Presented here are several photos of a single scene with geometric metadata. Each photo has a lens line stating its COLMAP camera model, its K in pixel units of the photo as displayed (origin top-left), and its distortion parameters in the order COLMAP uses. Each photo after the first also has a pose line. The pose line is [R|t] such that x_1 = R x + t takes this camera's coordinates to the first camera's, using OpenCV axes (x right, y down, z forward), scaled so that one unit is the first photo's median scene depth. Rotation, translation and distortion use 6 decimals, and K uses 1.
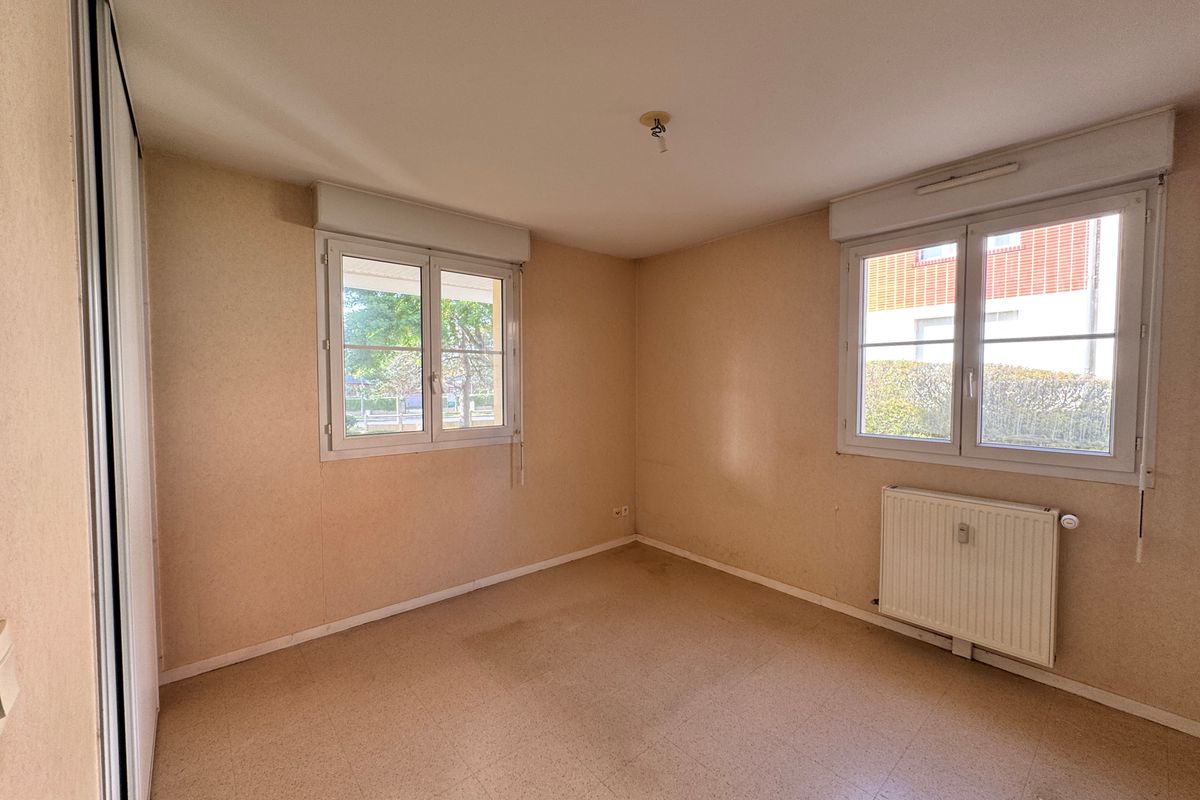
lens RADIAL K [[477.8, 0, 595.1], [0, 477.8, 398.0], [0, 0, 1]] dist [-0.005372, -0.000352]
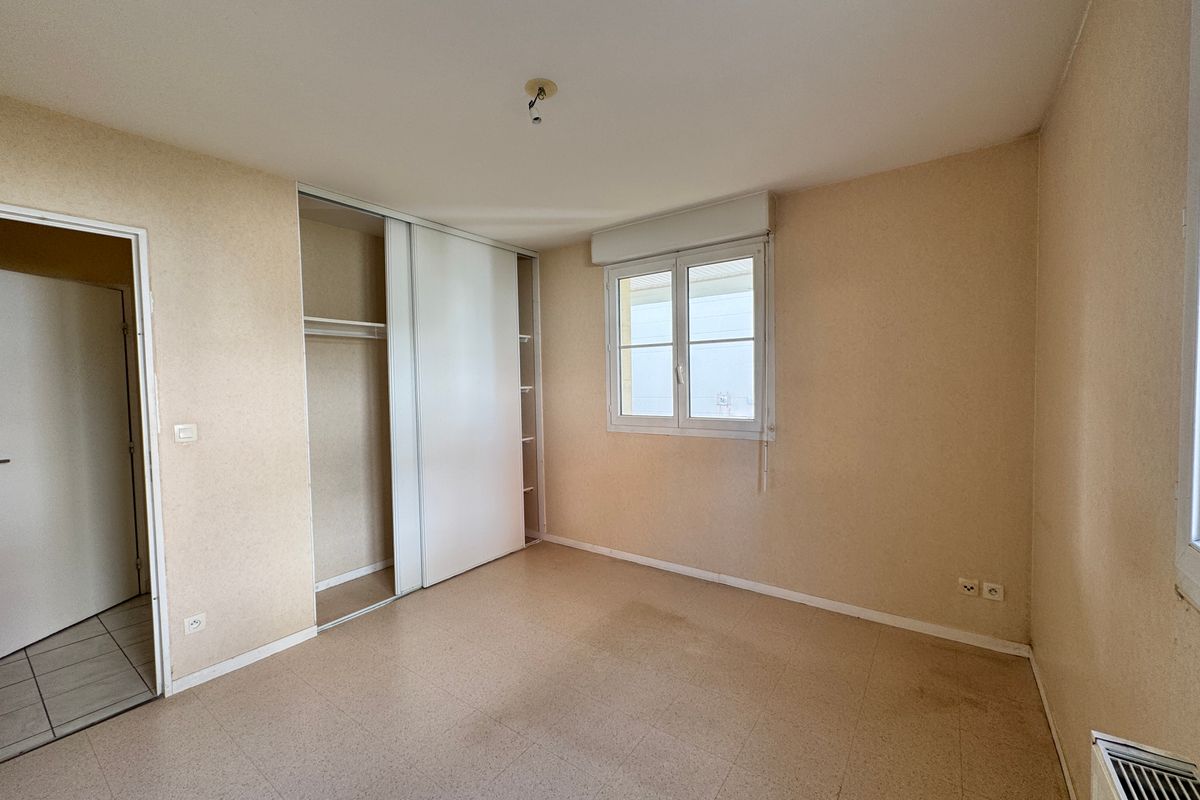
lens RADIAL K [[477.8, 0, 599.4], [0, 477.8, 395.7], [0, 0, 1]] dist [-0.005372, -0.000352]
pose [[0.240441, 0.034103, -0.970064, 0.652910], [-0.013783, 0.999402, 0.031718, -0.012861], [0.970566, 0.005744, 0.240767, 0.536207]]
